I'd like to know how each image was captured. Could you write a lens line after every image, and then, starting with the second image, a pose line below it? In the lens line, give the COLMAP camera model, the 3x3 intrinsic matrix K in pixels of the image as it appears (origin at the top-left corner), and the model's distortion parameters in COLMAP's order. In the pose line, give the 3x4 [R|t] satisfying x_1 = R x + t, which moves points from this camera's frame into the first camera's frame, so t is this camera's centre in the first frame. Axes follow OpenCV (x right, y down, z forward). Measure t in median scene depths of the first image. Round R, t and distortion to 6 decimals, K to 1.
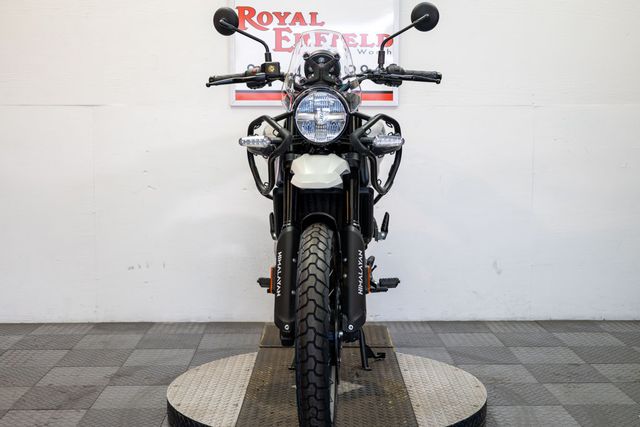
lens RADIAL K [[916.3, 0, 320.0], [0, 916.3, 213.5], [0, 0, 1]] dist [0.010206, 0.017570]
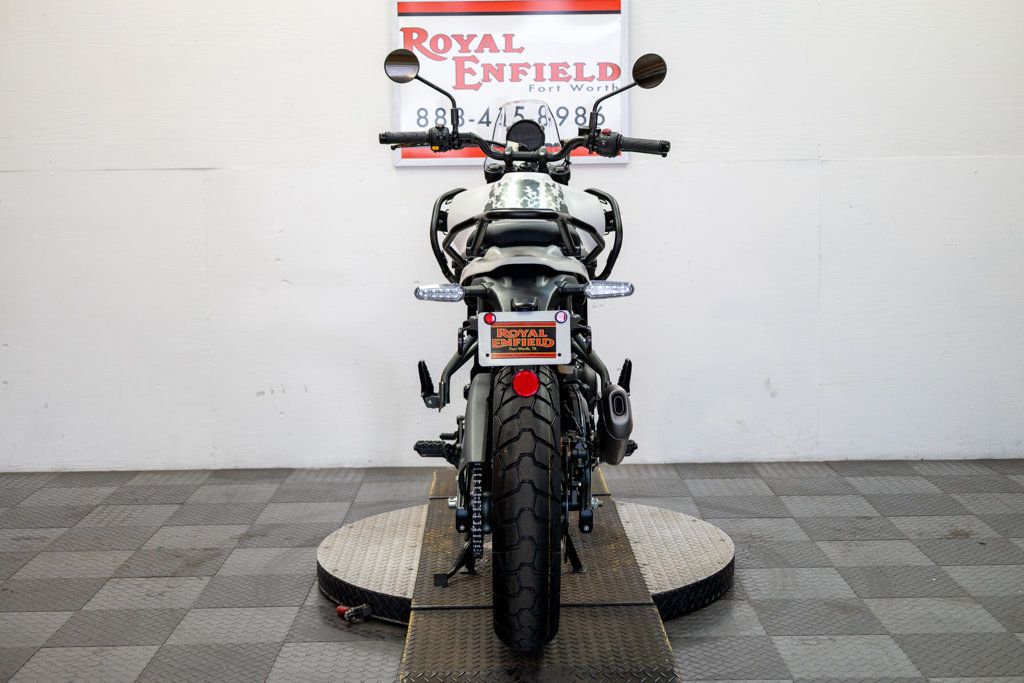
lens RADIAL K [[1466.9, 0, 500.5], [0, 1466.9, 343.9], [0, 0, 1]] dist [0.020011, 0.035489]
pose [[0.999426, -0.011376, -0.031901, 0.020940], [0.012159, 0.999627, 0.024455, -0.005859], [0.031611, -0.024829, 0.999192, -0.154664]]
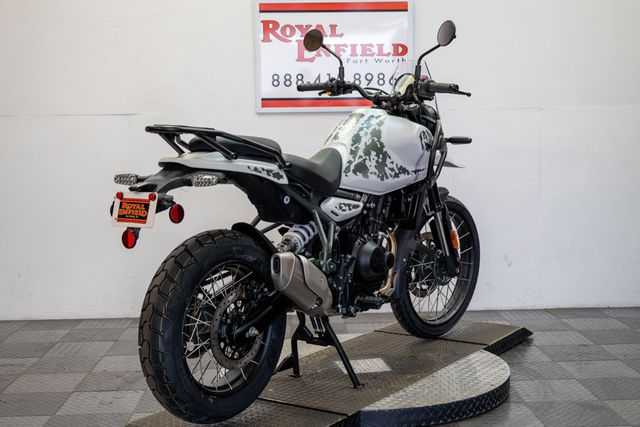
lens RADIAL K [[916.3, 0, 320.0], [0, 916.3, 213.5], [0, 0, 1]] dist [0.010206, 0.017570]
pose [[0.999848, -0.016062, 0.006844, -0.034232], [0.016114, 0.999842, -0.007513, 0.009701], [-0.006723, 0.007622, 0.999948, -0.073075]]
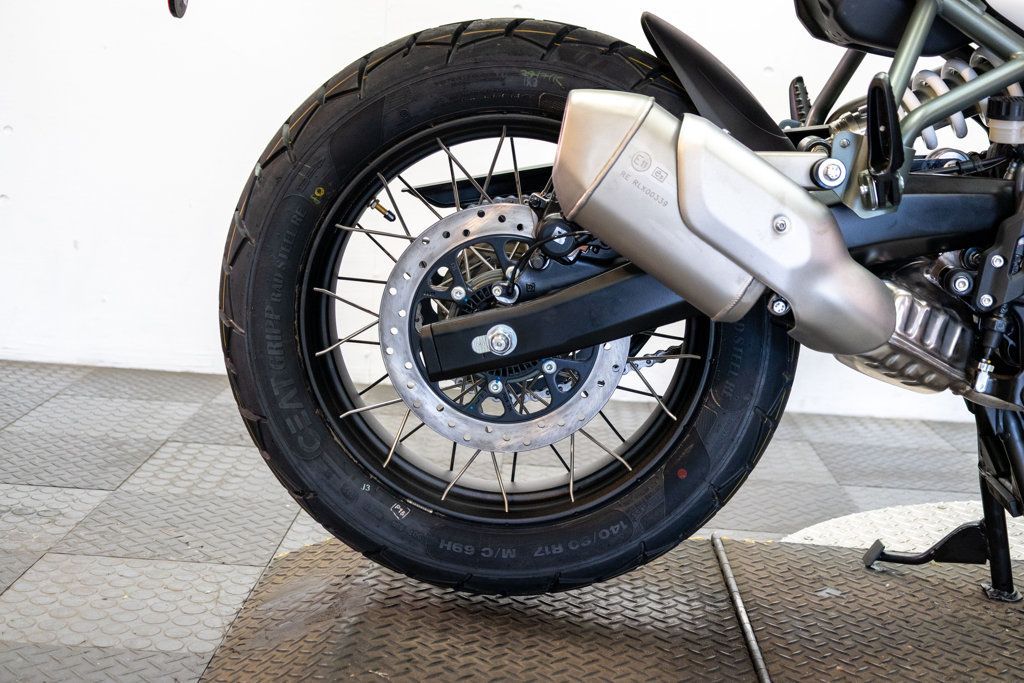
lens RADIAL K [[1466.1, 0, 512.0], [0, 1466.1, 341.5], [0, 0, 1]] dist [0.010206, 0.017570]
pose [[0.997067, 0.066042, -0.038675, -0.165528], [-0.062688, 0.994634, 0.082303, 0.046387], [0.043903, -0.079637, 0.995857, 0.382912]]
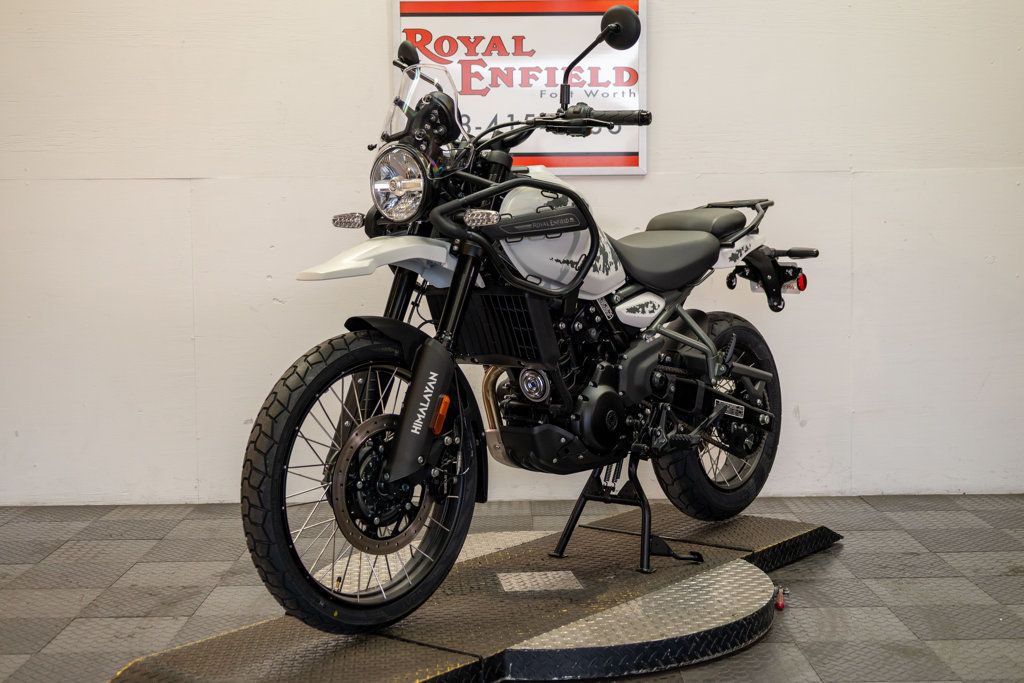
lens RADIAL K [[1466.3, 0, 509.7], [0, 1466.3, 323.4], [0, 0, 1]] dist [0.018245, -0.060972]
pose [[0.999699, -0.010074, -0.022377, 0.008646], [0.009497, 0.999623, -0.025752, 0.018333], [0.022628, 0.025531, 0.999418, -0.067270]]
